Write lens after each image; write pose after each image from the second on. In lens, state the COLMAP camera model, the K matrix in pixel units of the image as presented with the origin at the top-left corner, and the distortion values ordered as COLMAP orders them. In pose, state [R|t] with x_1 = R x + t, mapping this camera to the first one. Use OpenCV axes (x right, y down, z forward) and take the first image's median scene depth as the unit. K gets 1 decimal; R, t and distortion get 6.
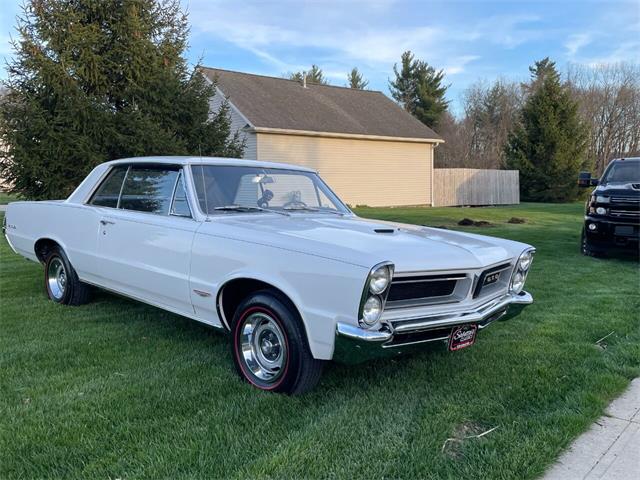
lens RADIAL K [[548.7, 0, 319.0], [0, 548.7, 236.4], [0, 0, 1]] dist [0.083152, -0.108395]
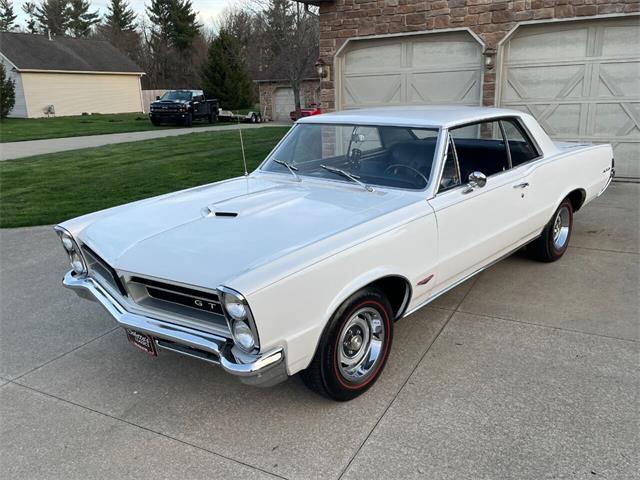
lens RADIAL K [[548.7, 0, 319.0], [0, 548.7, 236.4], [0, 0, 1]] dist [0.083152, -0.108395]
pose [[0.937567, -0.108812, 0.330345, 0.105447], [0.057680, 0.985294, 0.160840, 0.075755], [-0.342988, -0.131744, 0.930055, -0.823736]]
